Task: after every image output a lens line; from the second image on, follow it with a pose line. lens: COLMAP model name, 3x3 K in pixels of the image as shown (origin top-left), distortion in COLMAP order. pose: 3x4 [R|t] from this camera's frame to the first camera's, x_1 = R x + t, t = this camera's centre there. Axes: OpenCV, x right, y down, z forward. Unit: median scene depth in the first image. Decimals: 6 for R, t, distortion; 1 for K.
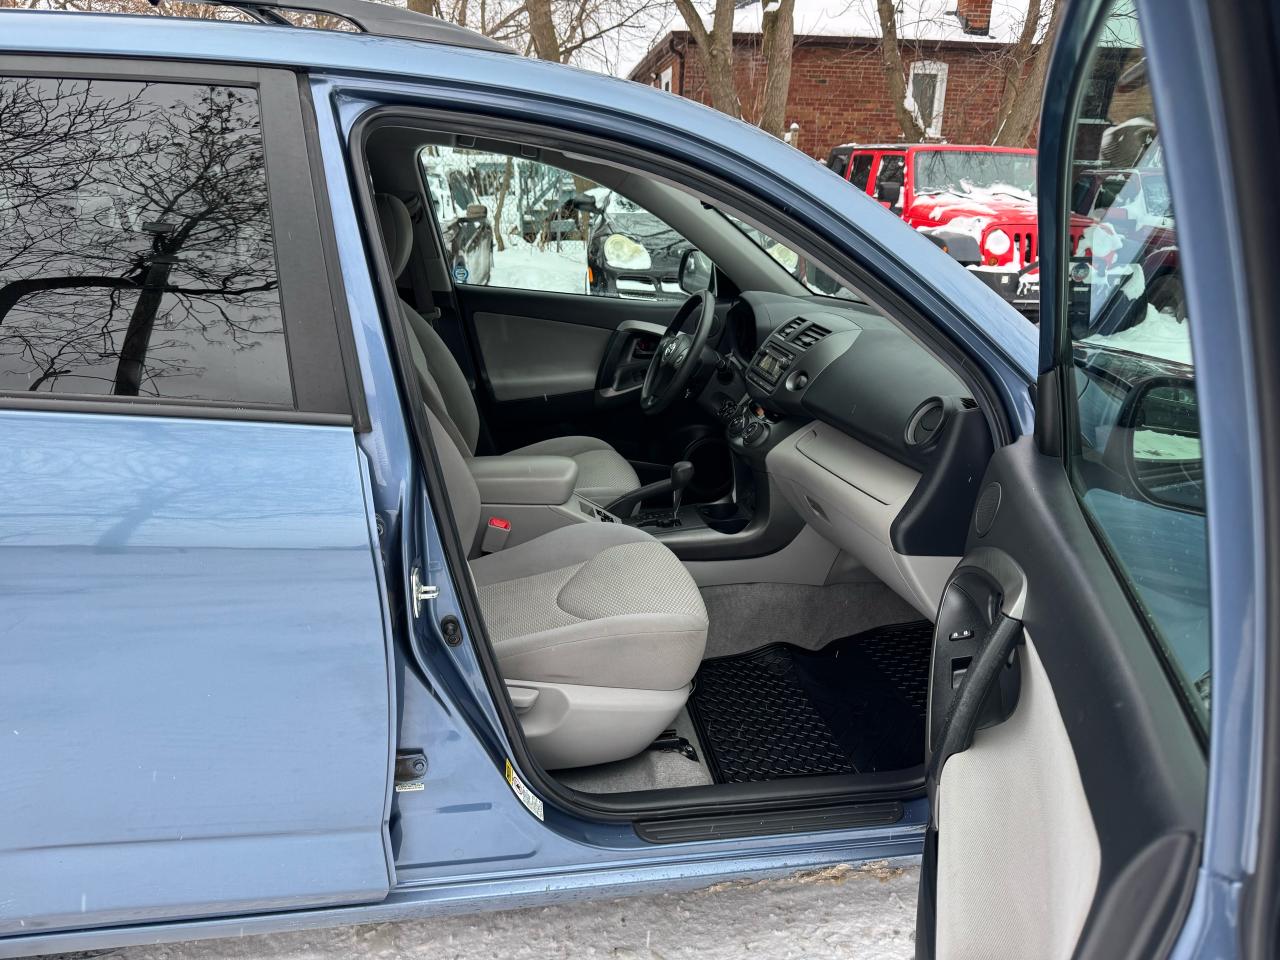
lens RADIAL K [[933.8, 0, 631.3], [0, 933.8, 482.6], [0, 0, 1]] dist [0.001635, -0.021166]
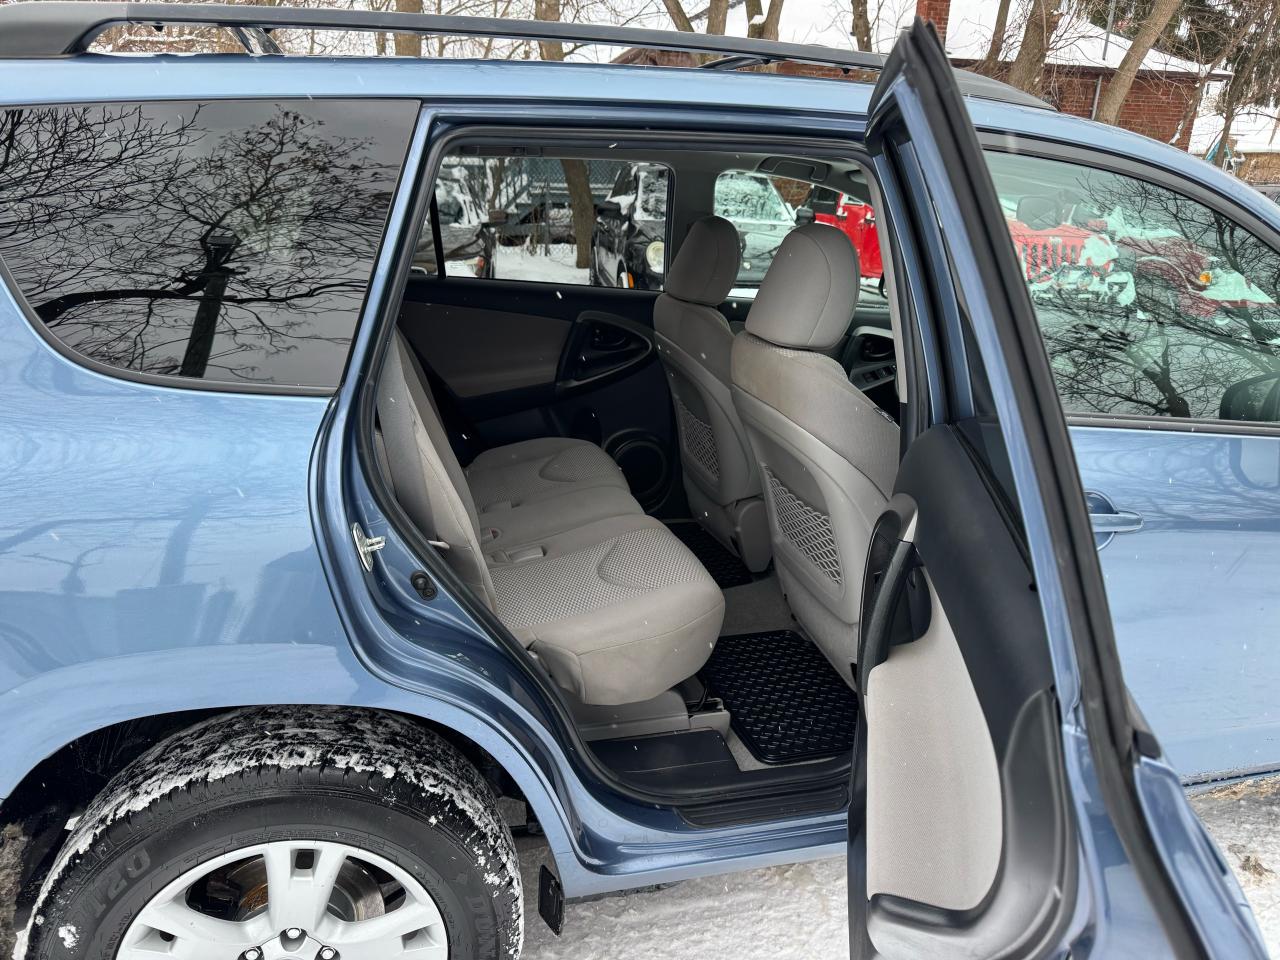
lens RADIAL K [[933.8, 0, 628.6], [0, 933.8, 489.2], [0, 0, 1]] dist [0.001635, -0.021166]
pose [[0.996008, -0.014953, 0.088008, -0.104497], [0.014404, 0.999873, 0.006876, 0.000682], [-0.088100, -0.005581, 0.996096, -0.021332]]
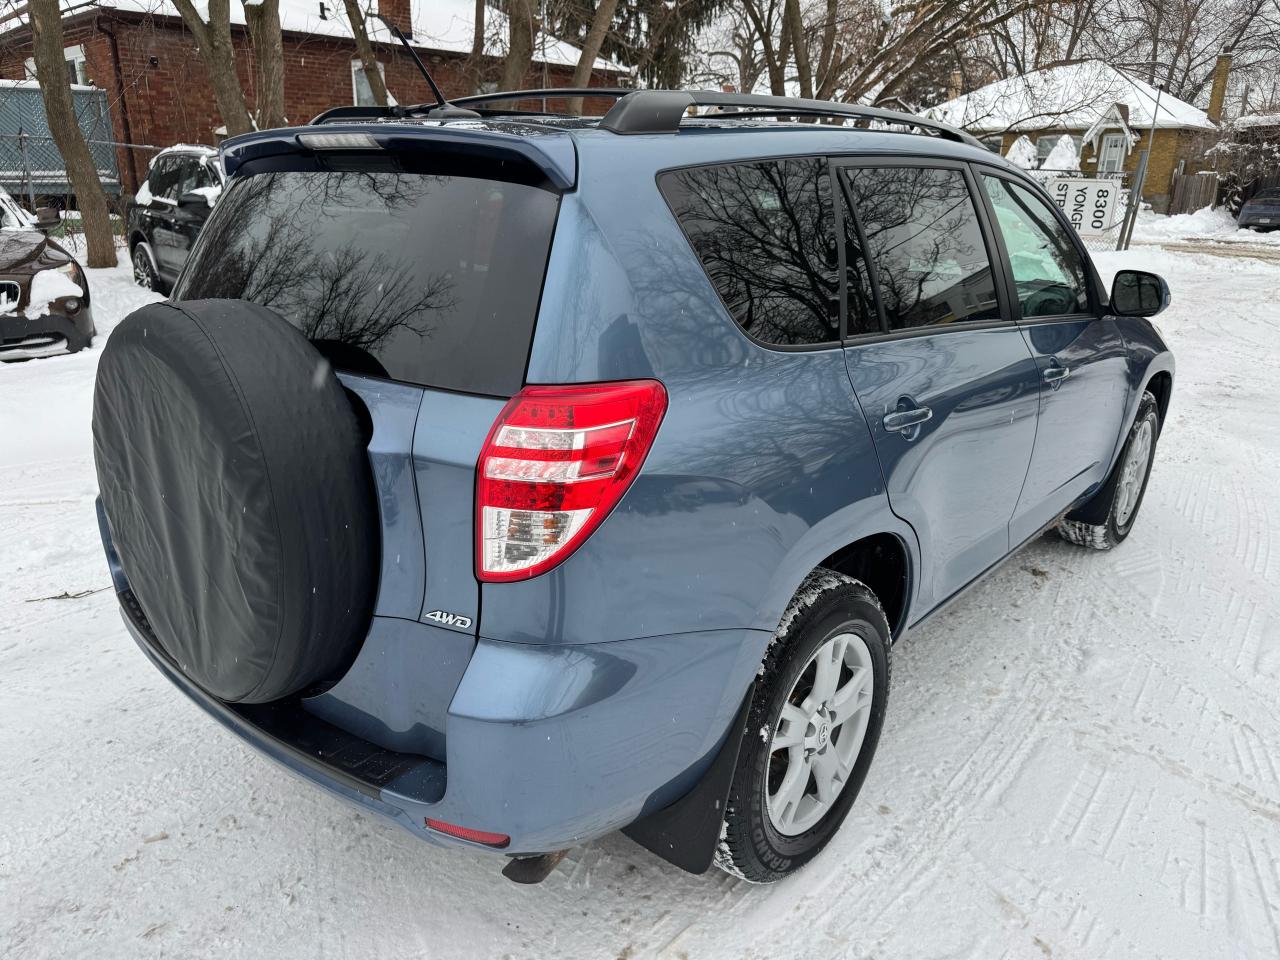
lens RADIAL K [[933.8, 0, 637.0], [0, 933.8, 488.9], [0, 0, 1]] dist [0.001635, -0.021166]
pose [[0.762395, -0.207638, 0.612895, -0.297156], [0.192783, 0.976996, 0.091181, -0.008386], [-0.617728, 0.048640, 0.784886, -0.020500]]
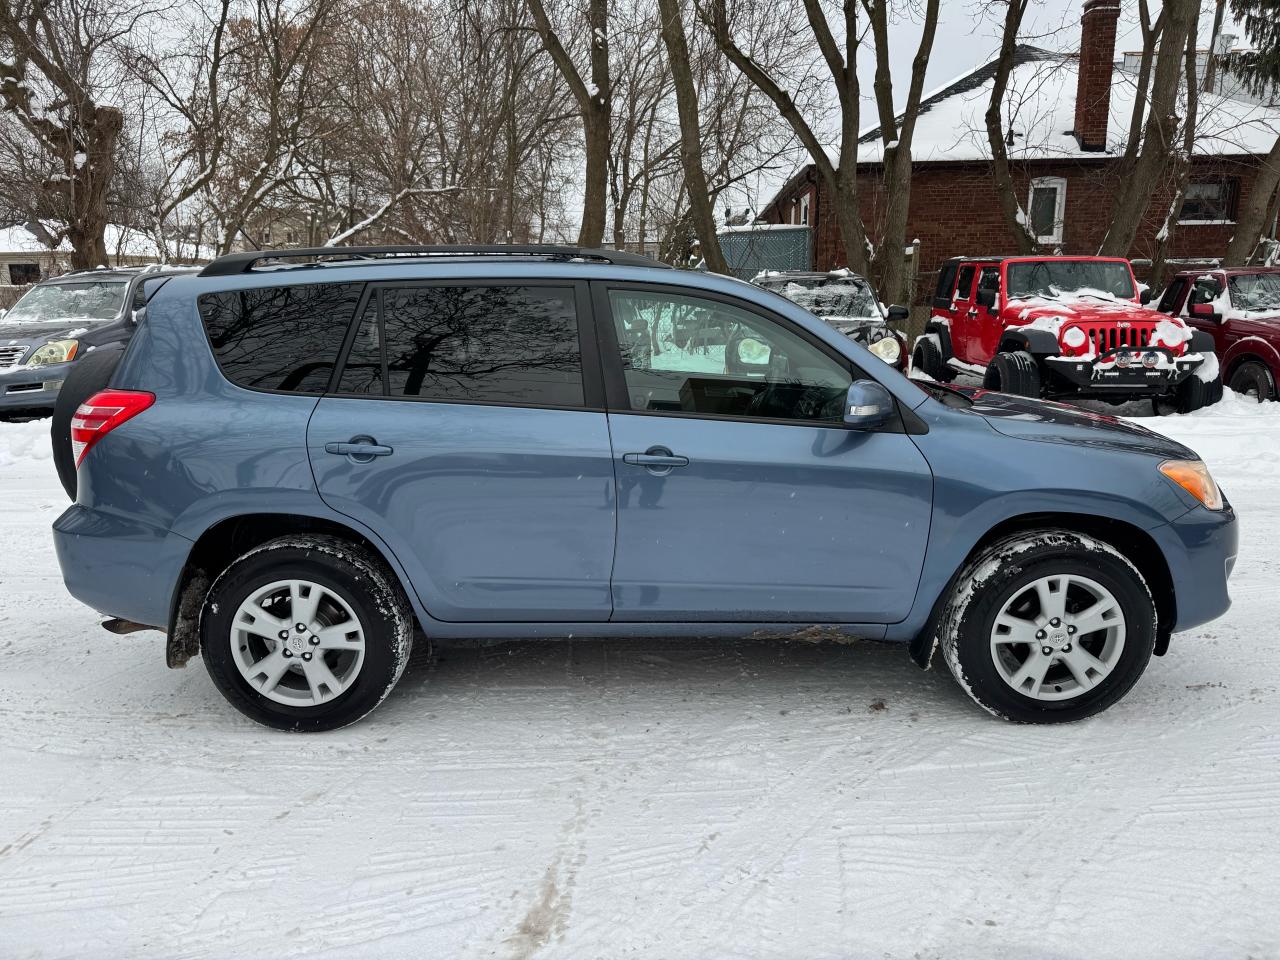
lens RADIAL K [[933.8, 0, 603.7], [0, 933.8, 484.0], [0, 0, 1]] dist [0.001635, -0.021166]
pose [[0.981721, 0.003543, -0.190291, 0.023898], [-0.024062, 0.994115, -0.105625, 0.050289], [0.188797, 0.108273, 0.976029, -0.184273]]
